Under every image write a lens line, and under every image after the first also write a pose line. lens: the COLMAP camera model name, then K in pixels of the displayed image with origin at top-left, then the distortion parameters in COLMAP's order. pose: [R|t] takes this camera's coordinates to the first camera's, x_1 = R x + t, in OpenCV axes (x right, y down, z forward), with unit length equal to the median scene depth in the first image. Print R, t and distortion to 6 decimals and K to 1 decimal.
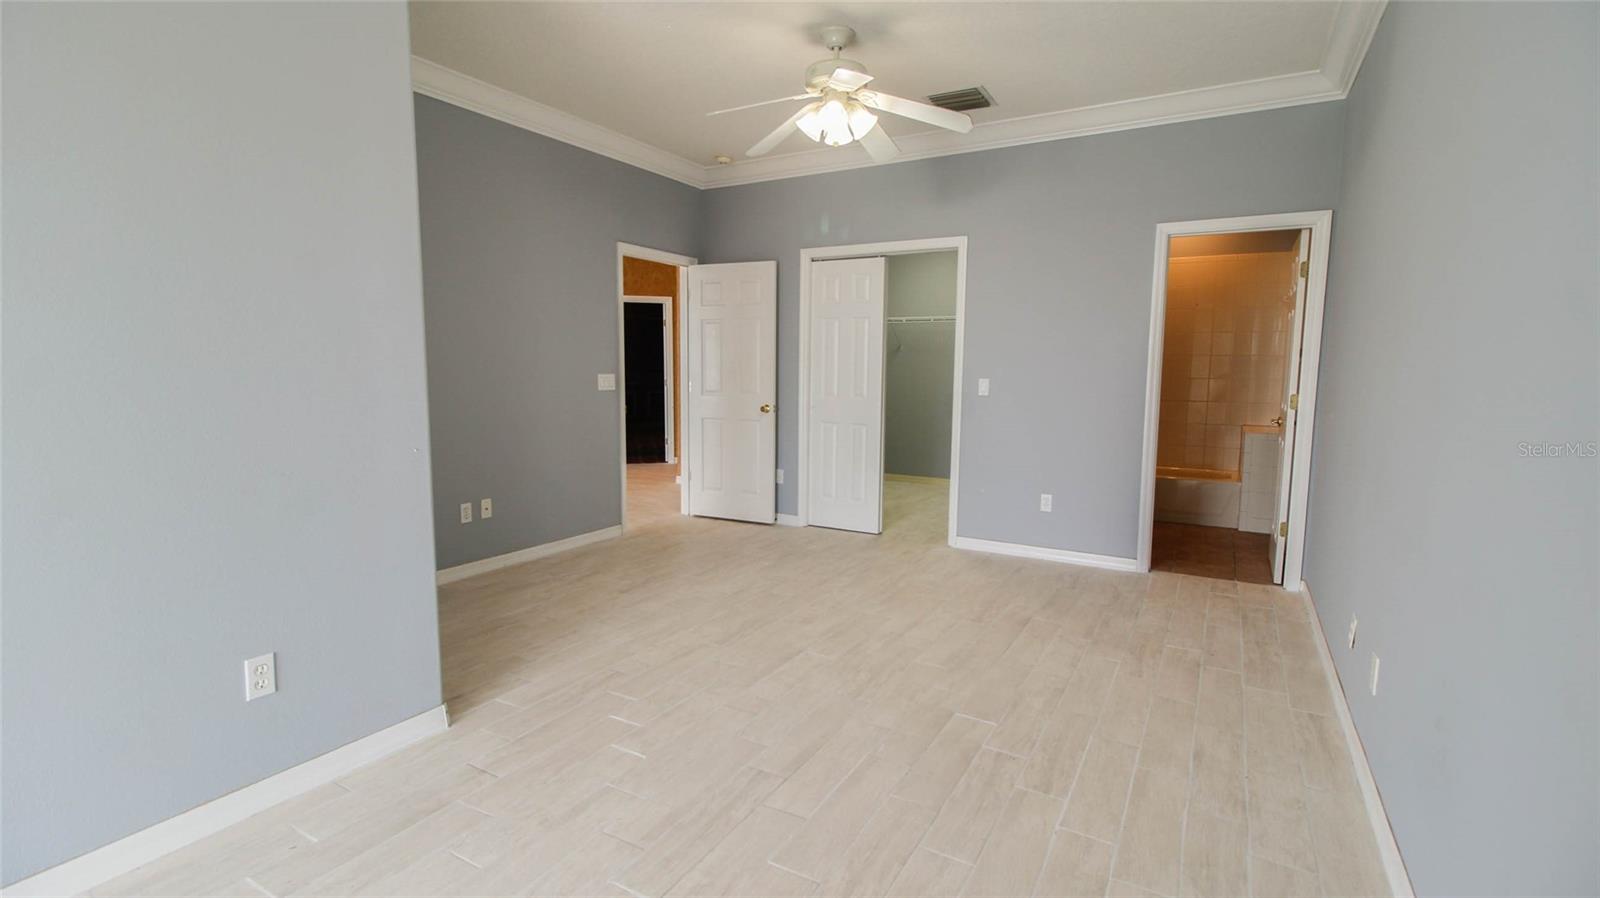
lens RADIAL K [[733.7, 0, 803.5], [0, 733.7, 440.8], [0, 0, 1]] dist [0.019620, -0.014324]
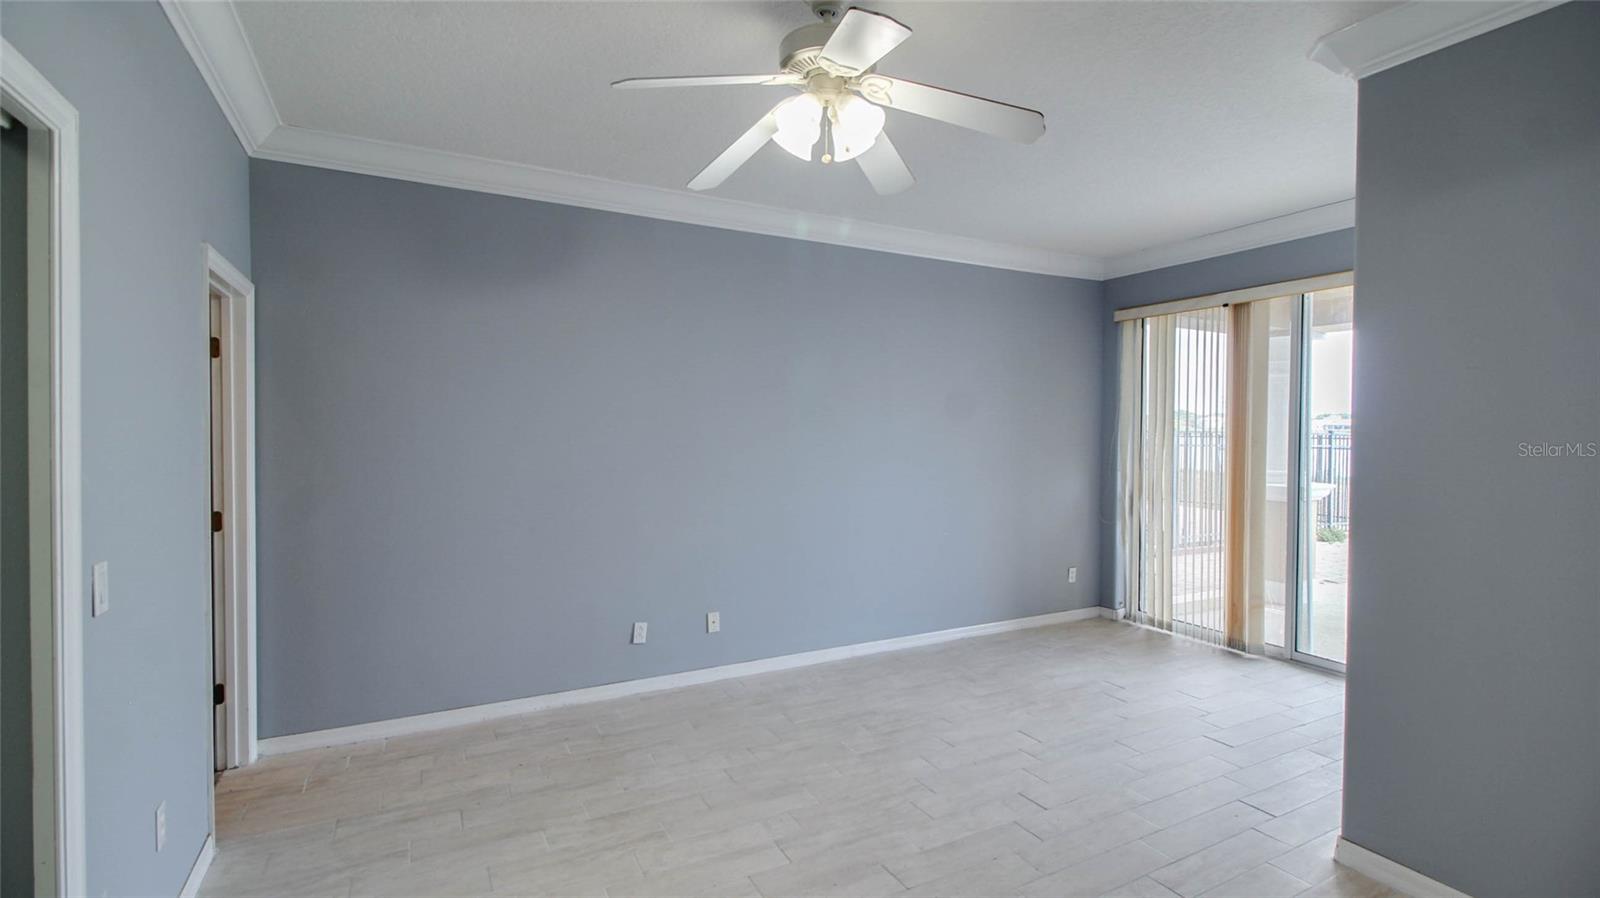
lens RADIAL K [[733.7, 0, 803.5], [0, 733.7, 440.8], [0, 0, 1]] dist [0.019620, -0.014324]
pose [[-0.847730, -0.022777, 0.529939, -0.267227], [0.042173, 0.993020, 0.110145, -0.219560], [-0.528749, 0.115722, -0.840853, 1.492206]]
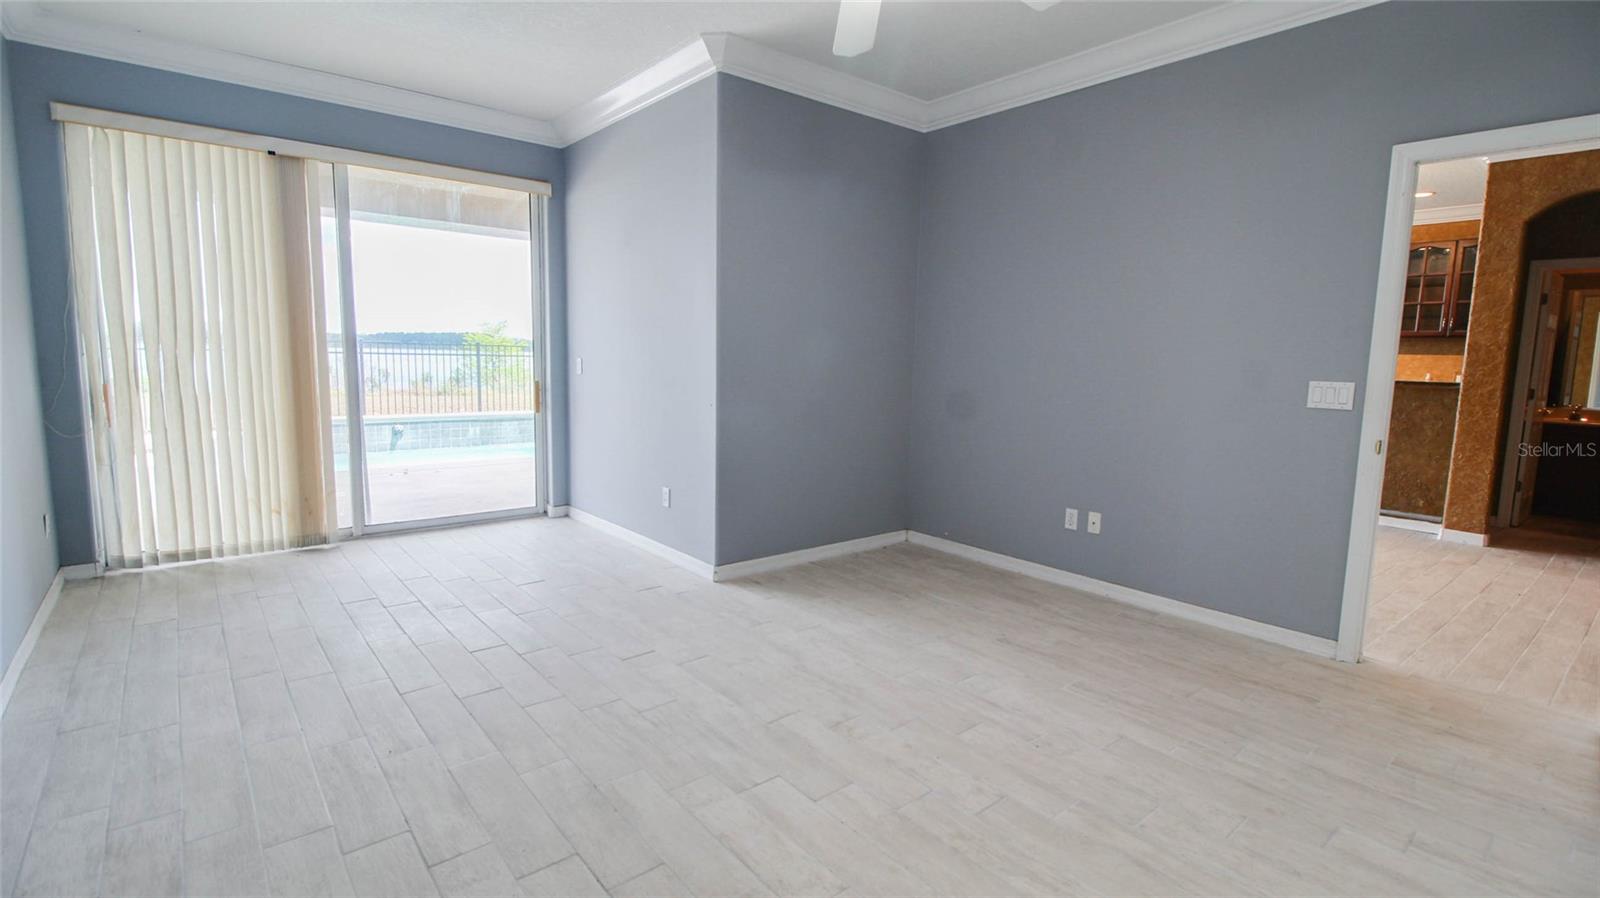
lens RADIAL K [[733.7, 0, 803.5], [0, 733.7, 440.8], [0, 0, 1]] dist [0.019620, -0.014324]
pose [[-0.337280, 0.092812, -0.936818, 0.626998], [-0.121146, 0.982575, 0.140961, -0.108250], [0.933577, 0.161035, -0.320159, 1.131780]]
